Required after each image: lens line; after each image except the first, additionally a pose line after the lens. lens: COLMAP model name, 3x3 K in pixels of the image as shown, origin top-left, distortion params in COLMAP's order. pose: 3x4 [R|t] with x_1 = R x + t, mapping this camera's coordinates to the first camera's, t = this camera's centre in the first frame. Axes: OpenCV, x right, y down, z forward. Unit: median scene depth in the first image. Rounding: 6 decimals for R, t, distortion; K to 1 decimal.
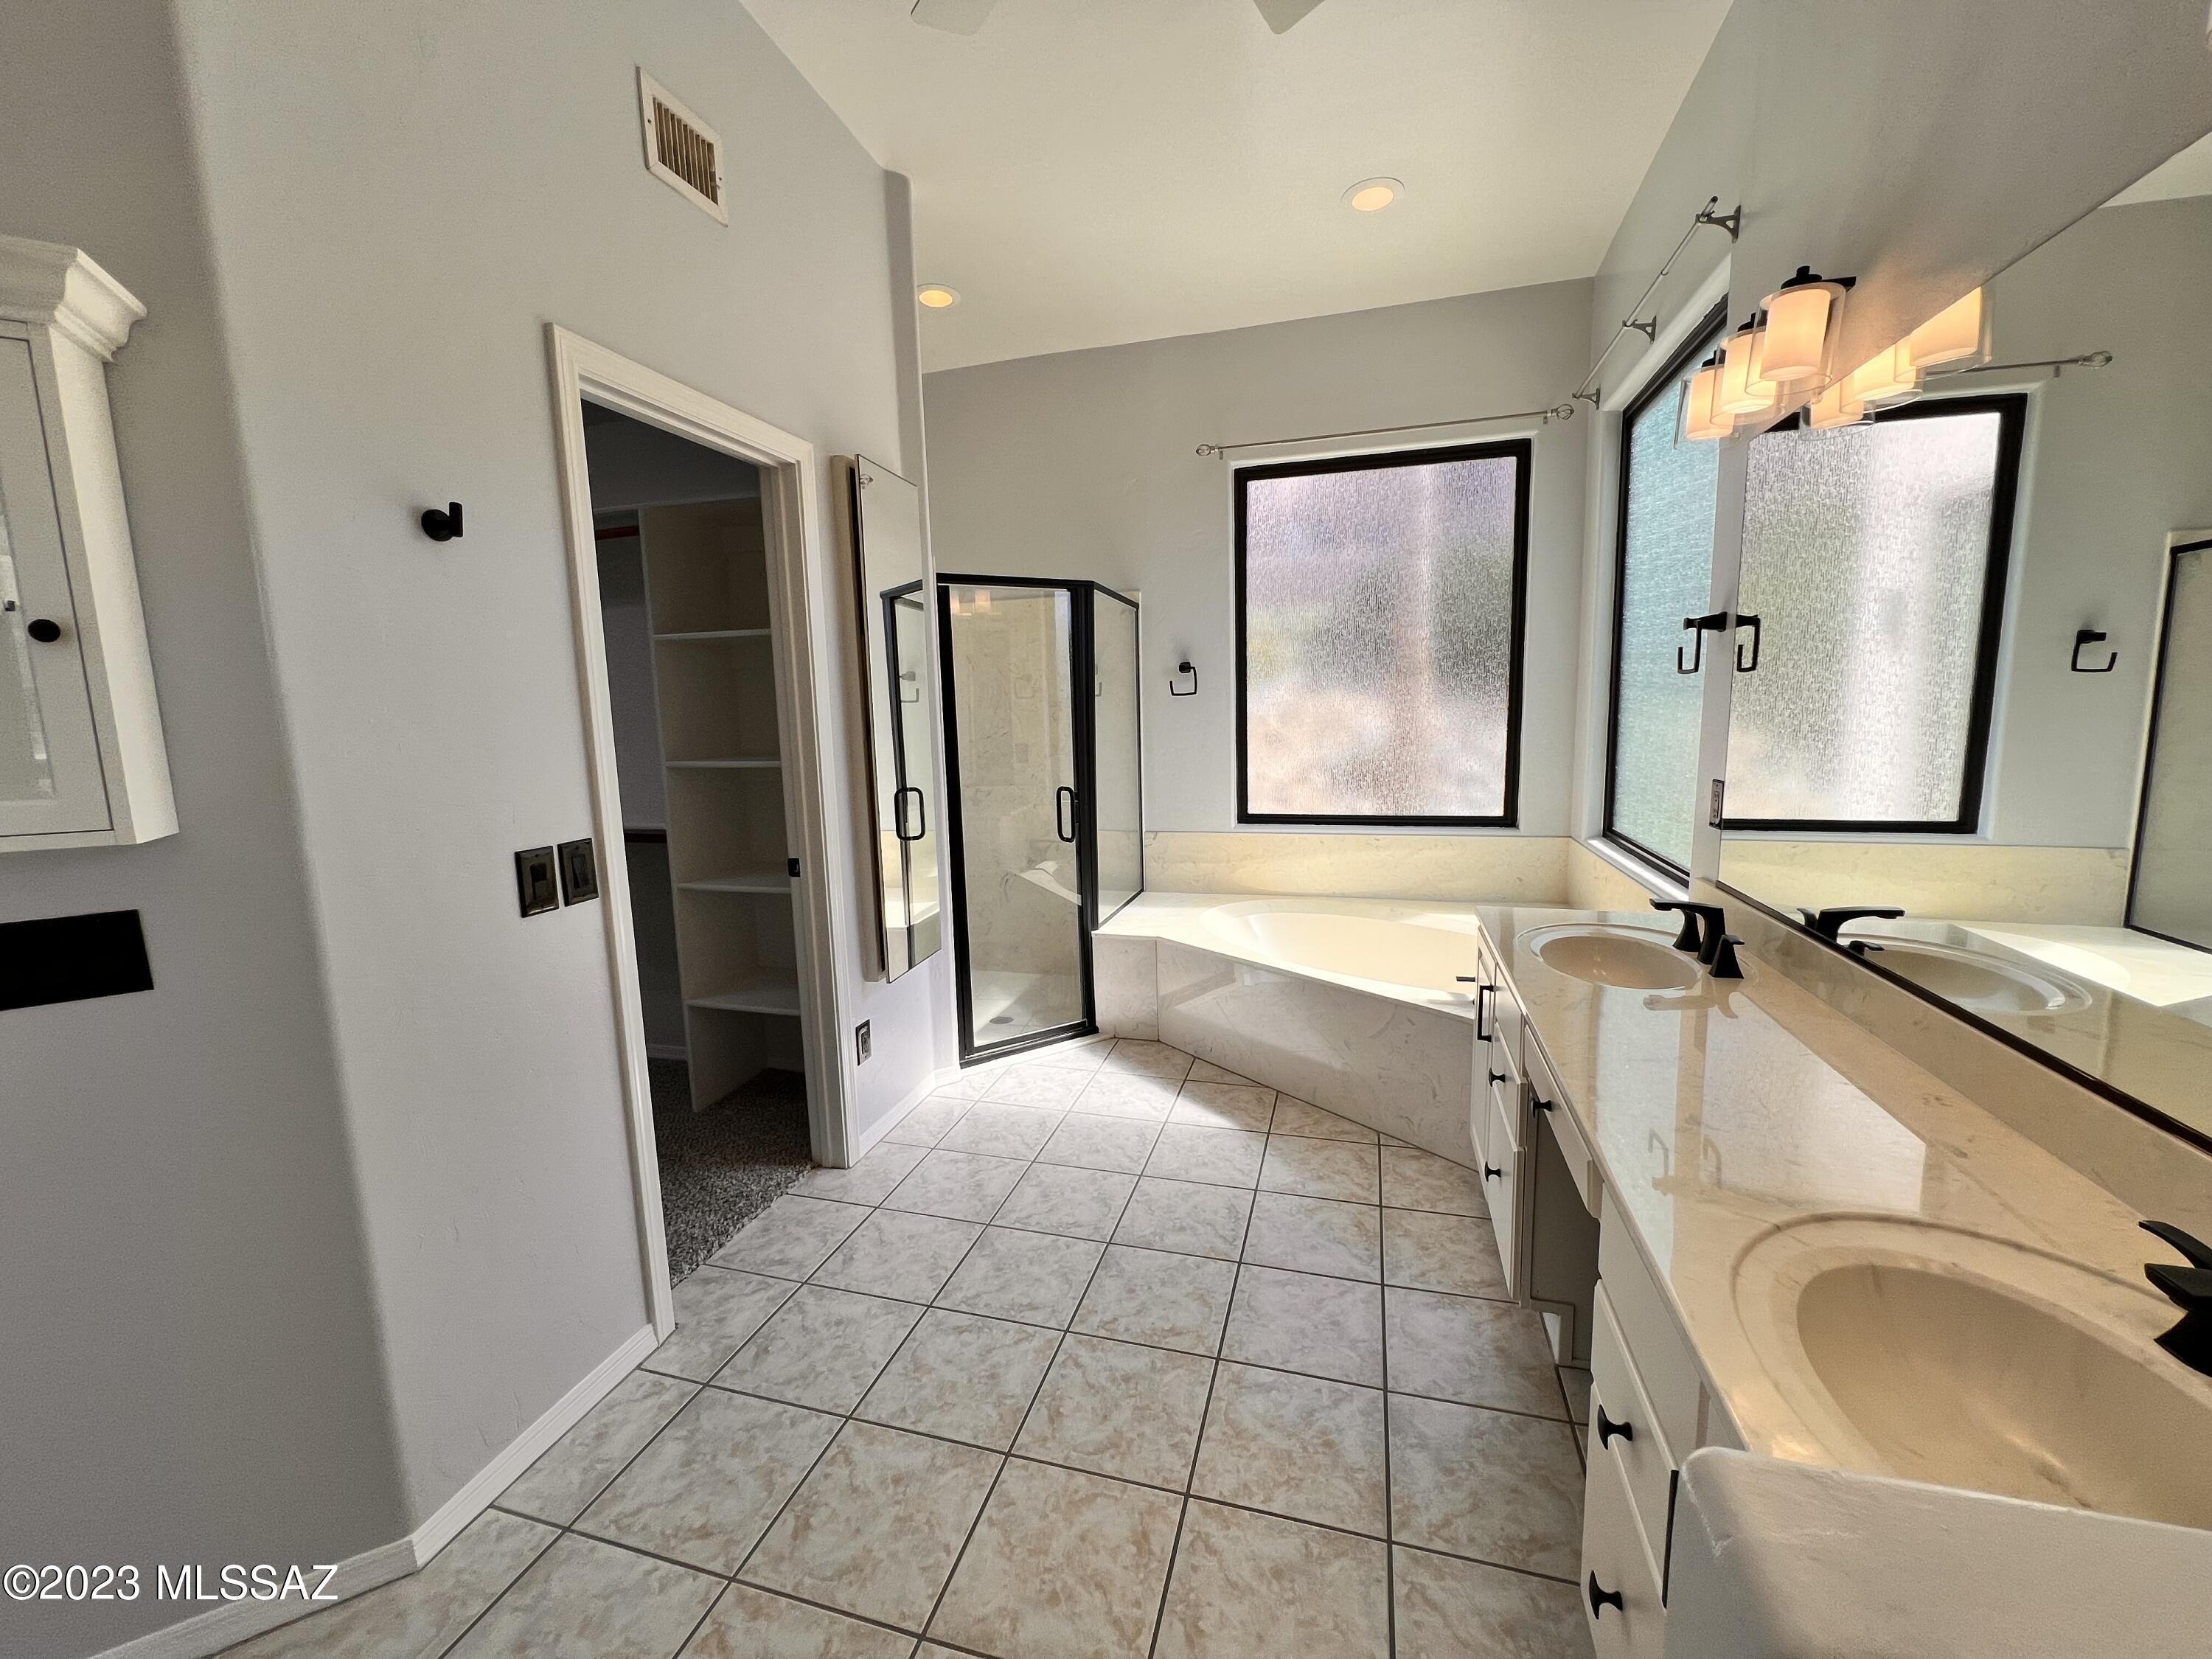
lens RADIAL K [[885.6, 0, 1105.4], [0, 885.6, 827.5], [0, 0, 1]] dist [-0.002578, 0.000584]
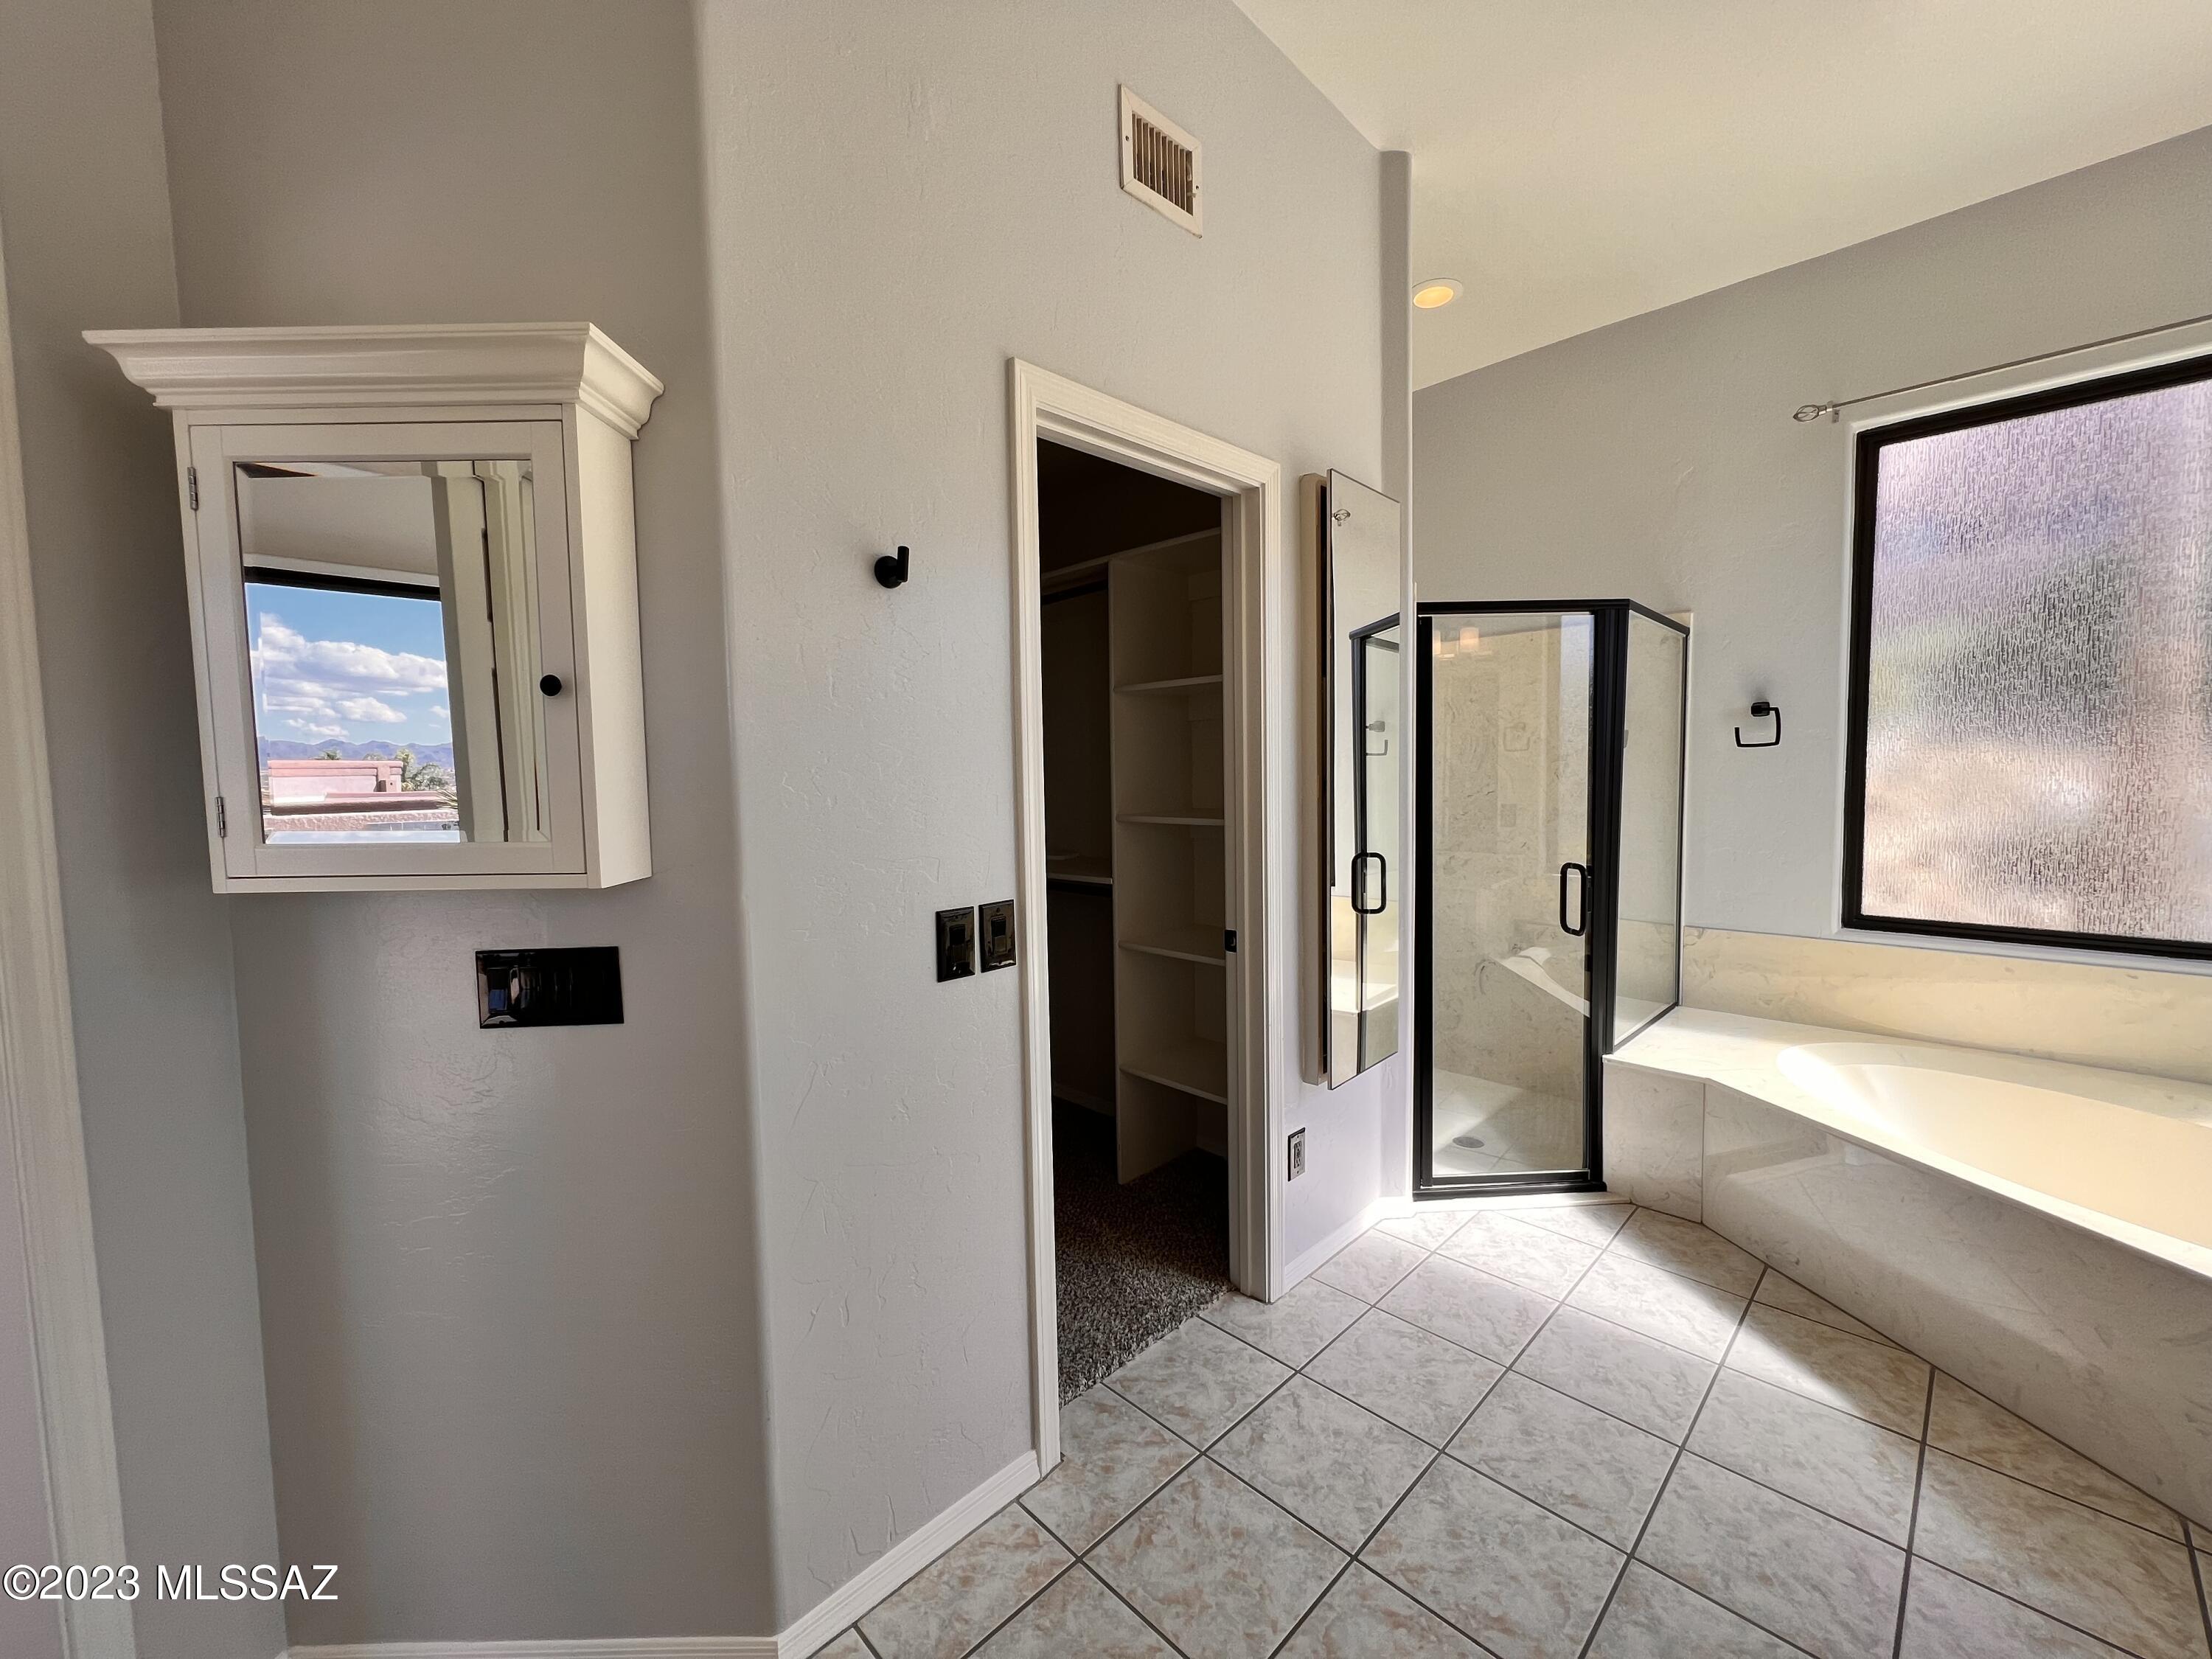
lens RADIAL K [[885.6, 0, 1104.0], [0, 885.6, 827.6], [0, 0, 1]] dist [-0.002578, 0.000584]
pose [[0.870655, 0.042159, -0.490084, -0.034719], [-0.071088, 0.996645, -0.040557, -0.022549], [0.486730, 0.070150, 0.870731, 0.165722]]
